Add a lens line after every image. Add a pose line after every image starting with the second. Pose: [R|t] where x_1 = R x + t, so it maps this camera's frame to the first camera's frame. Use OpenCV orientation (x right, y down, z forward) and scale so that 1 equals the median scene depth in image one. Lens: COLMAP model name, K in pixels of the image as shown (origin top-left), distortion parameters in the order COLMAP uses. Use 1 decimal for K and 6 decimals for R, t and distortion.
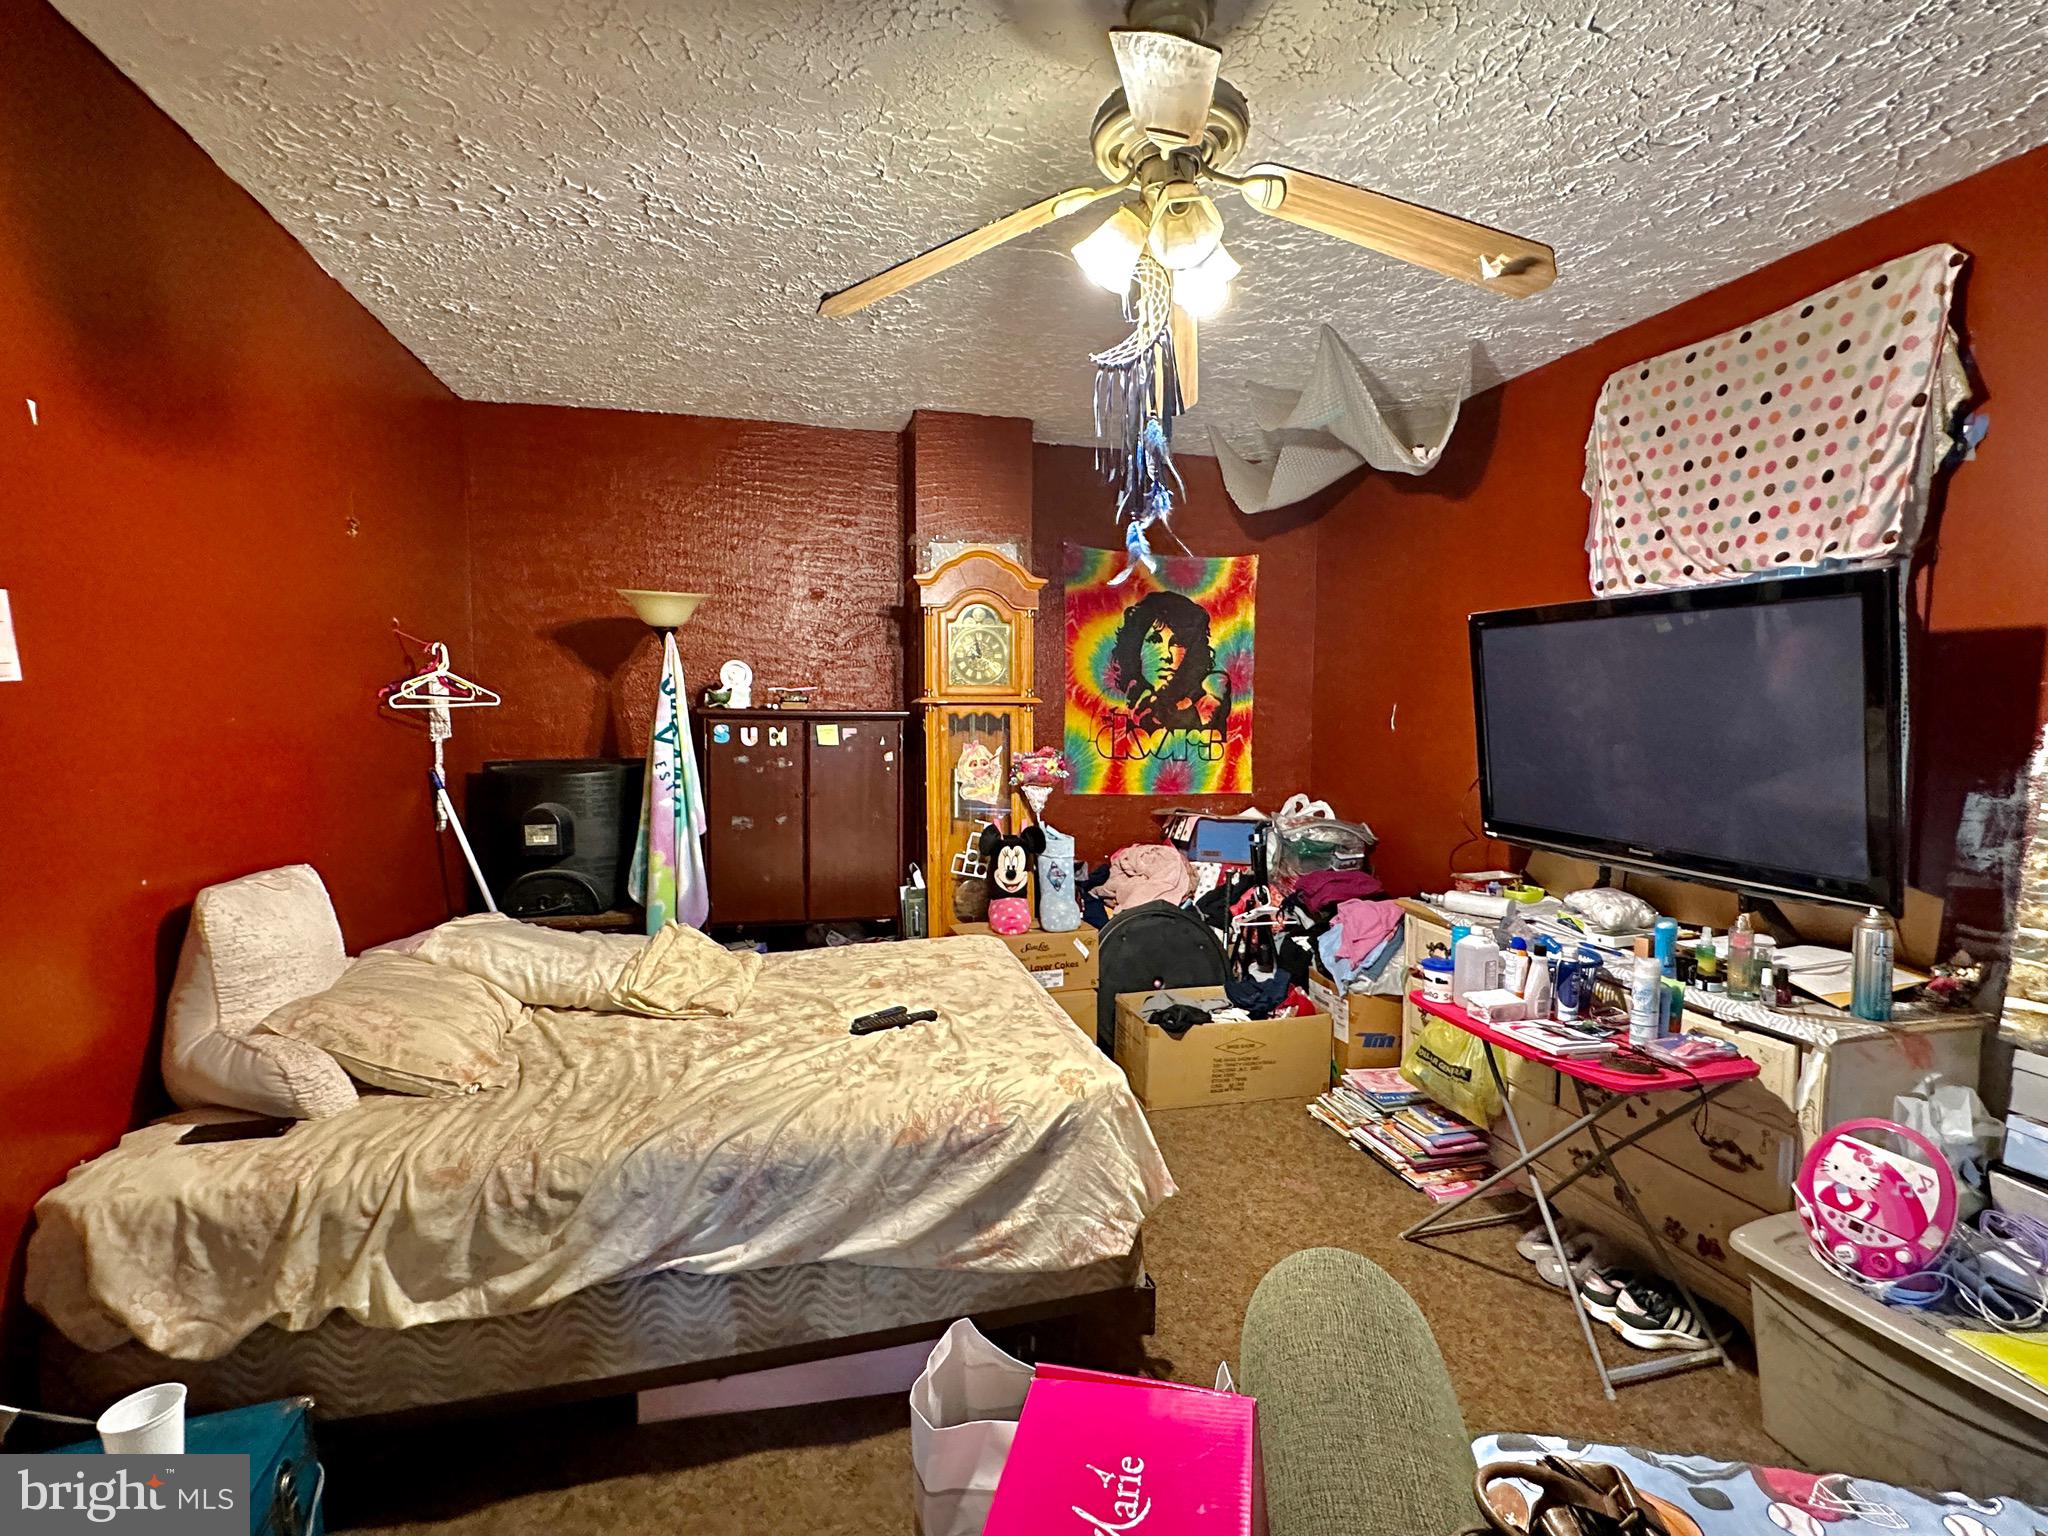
lens RADIAL K [[954.2, 0, 1019.2], [0, 954.2, 768.9], [0, 0, 1]] dist [-0.002859, 0.000377]
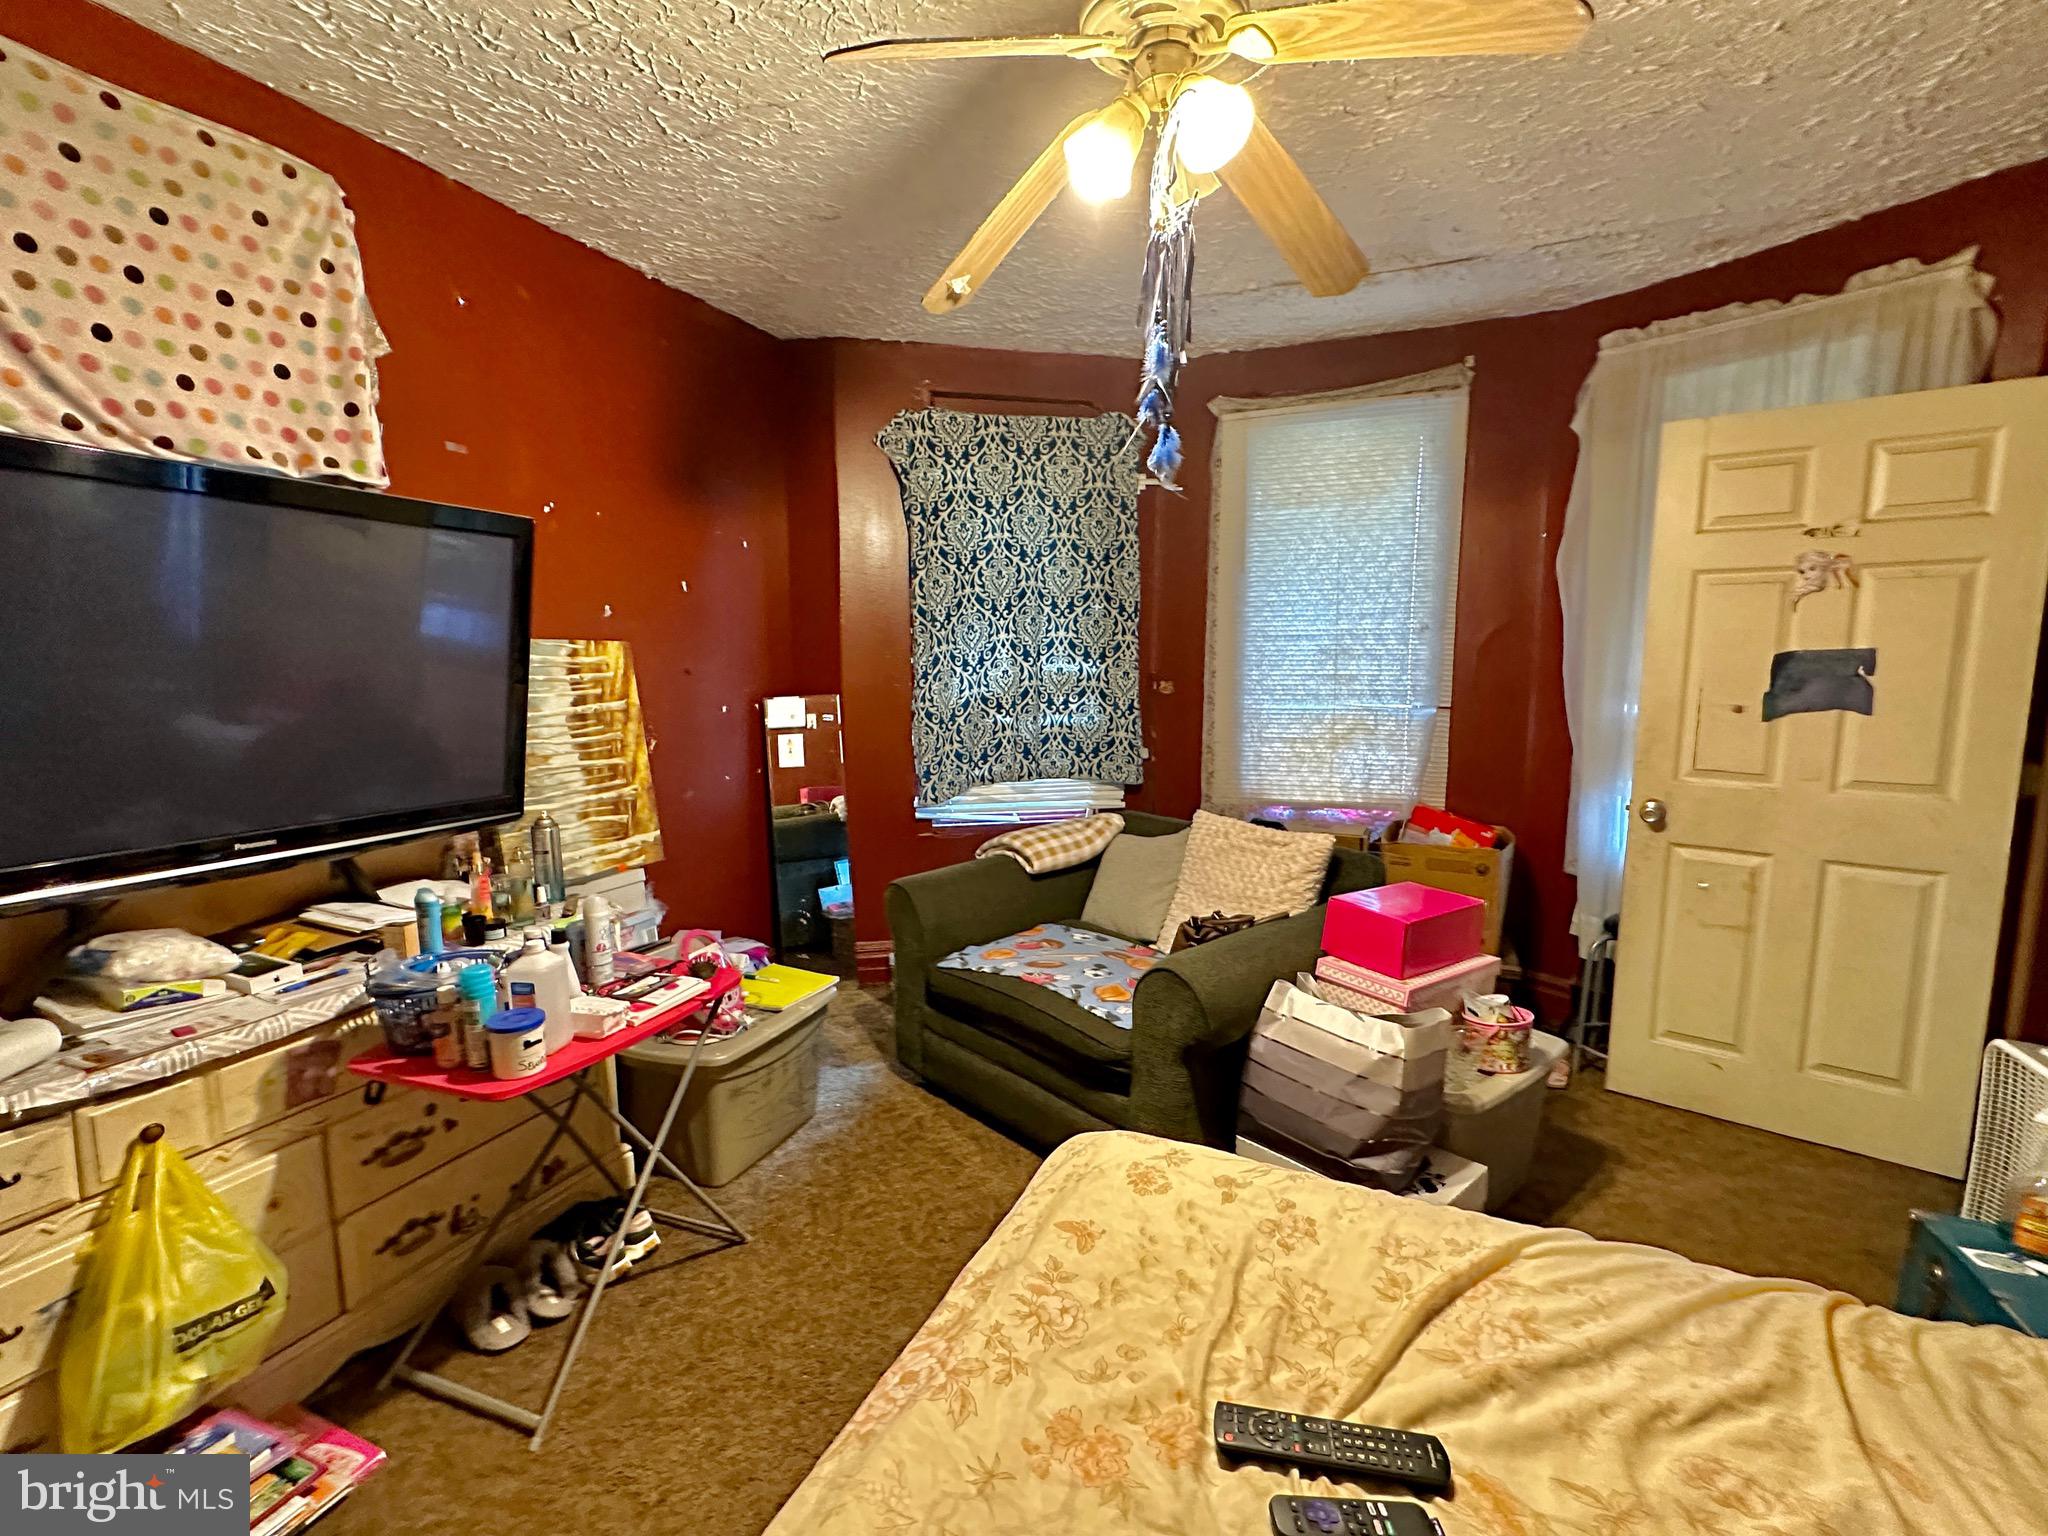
lens RADIAL K [[954.2, 0, 1022.4], [0, 954.2, 768.1], [0, 0, 1]] dist [-0.002859, 0.000377]
pose [[-0.799365, -0.079497, 0.595564, -0.234257], [0.033471, 0.983778, 0.176242, -0.078928], [-0.599913, 0.160816, -0.783736, 1.296944]]
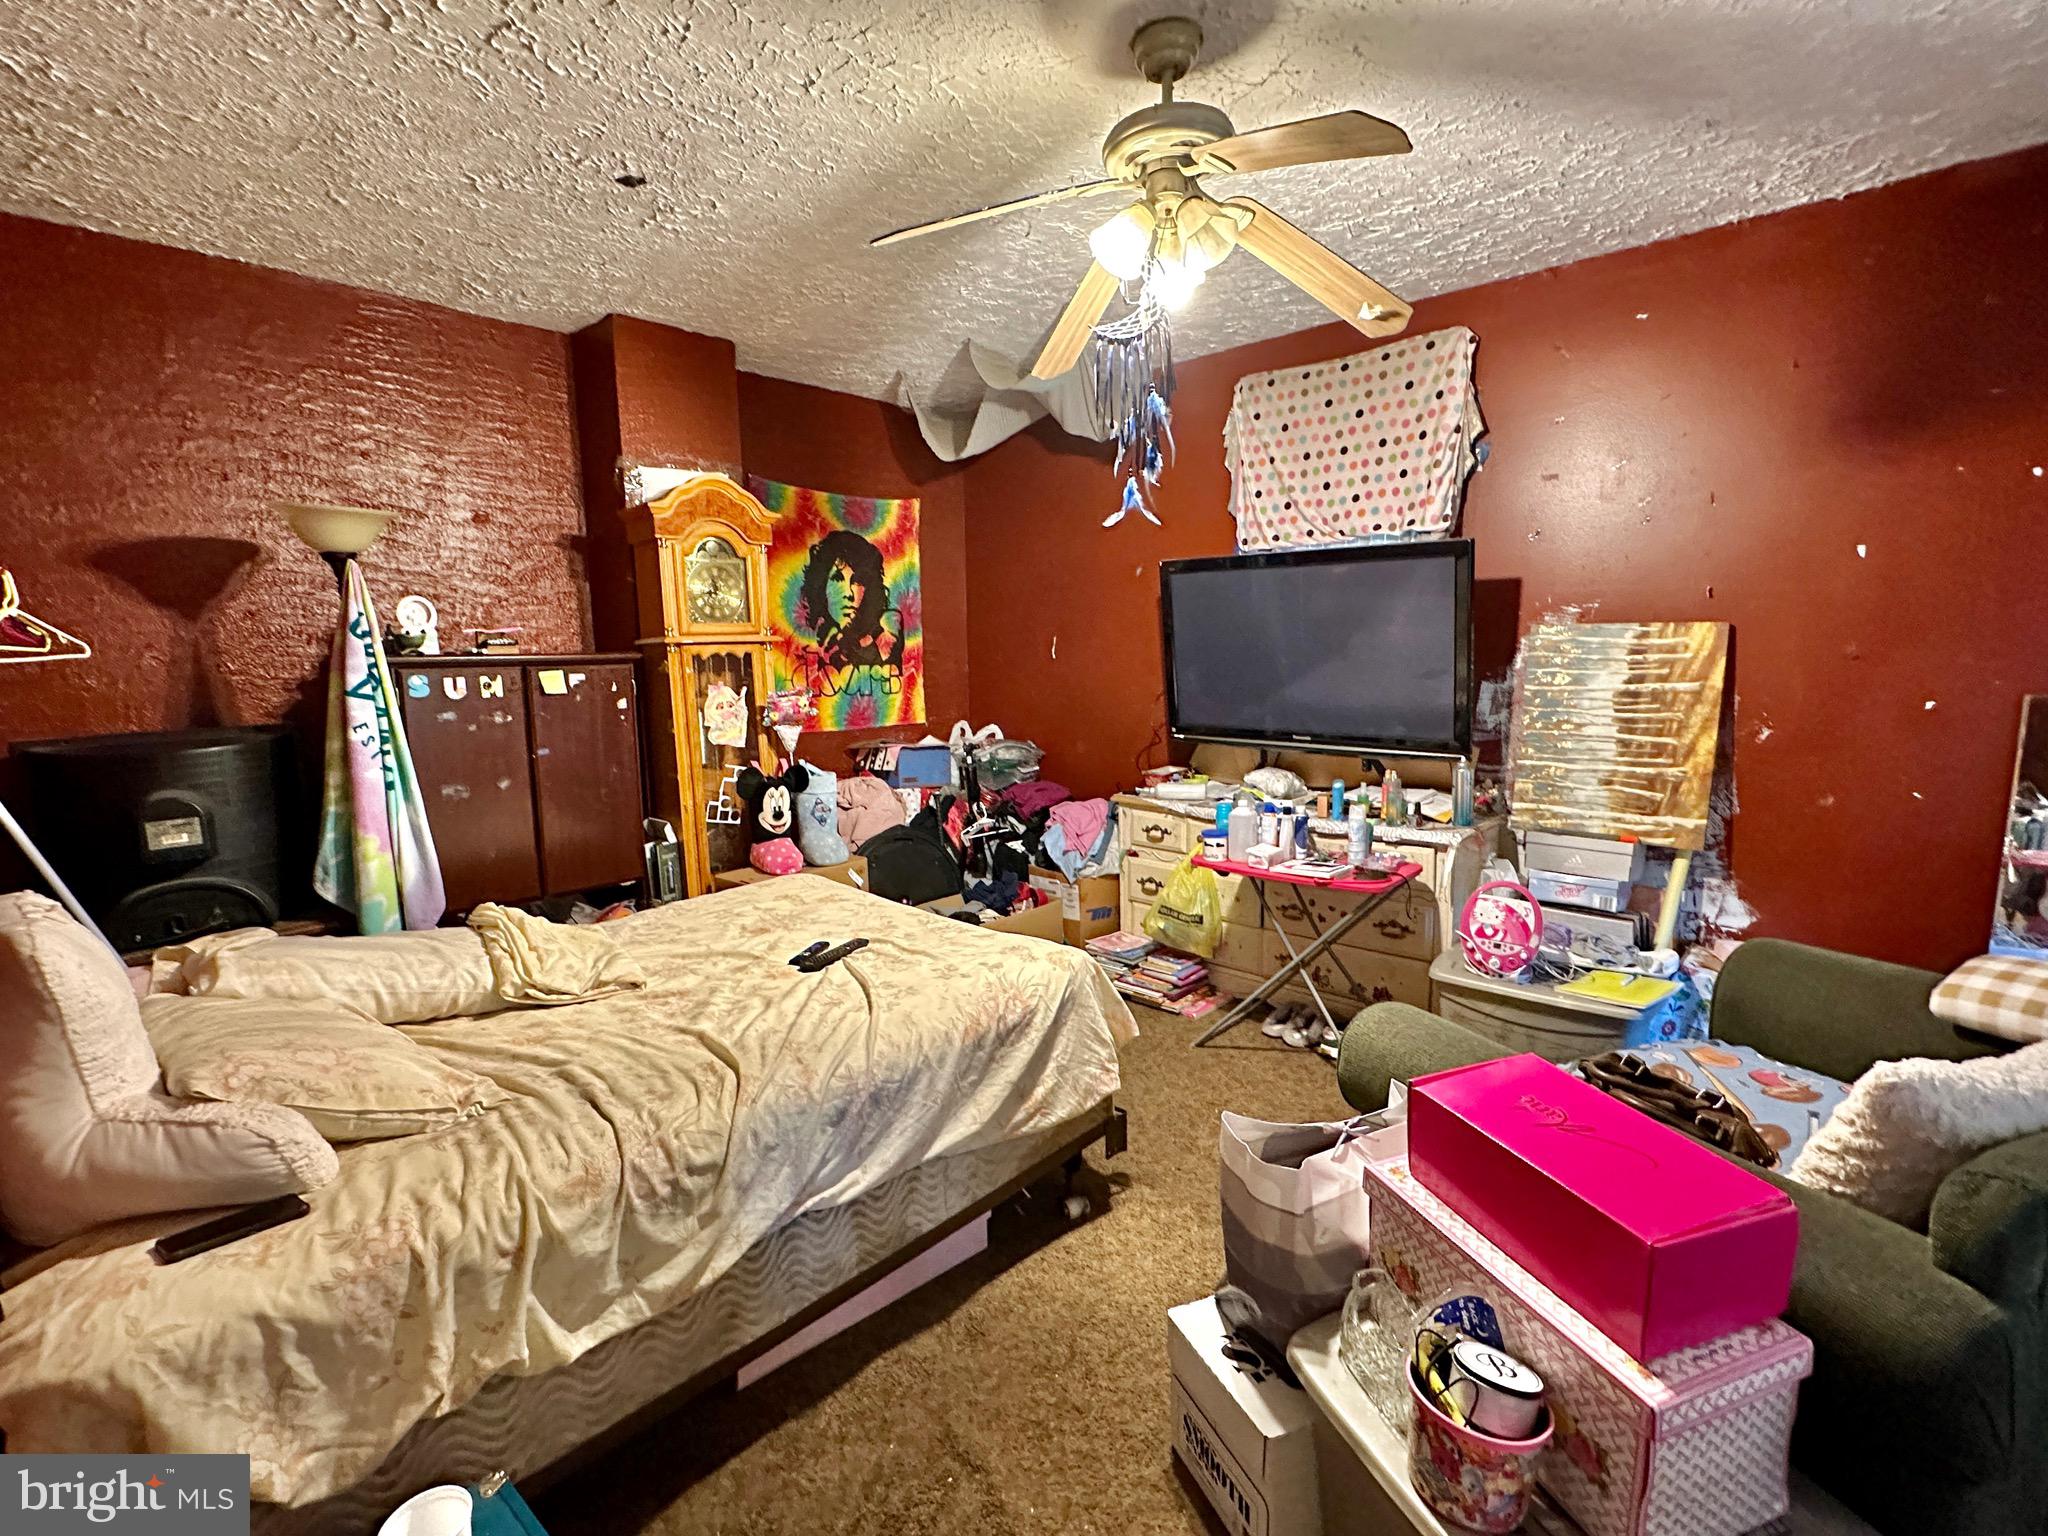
lens RADIAL K [[954.2, 0, 1025.7], [0, 954.2, 773.1], [0, 0, 1]] dist [-0.002859, 0.000377]
pose [[0.843900, -0.092902, 0.528395, -0.463103], [0.058439, 0.994951, 0.081597, 0.001777], [-0.533308, -0.037981, 0.845068, 0.038913]]
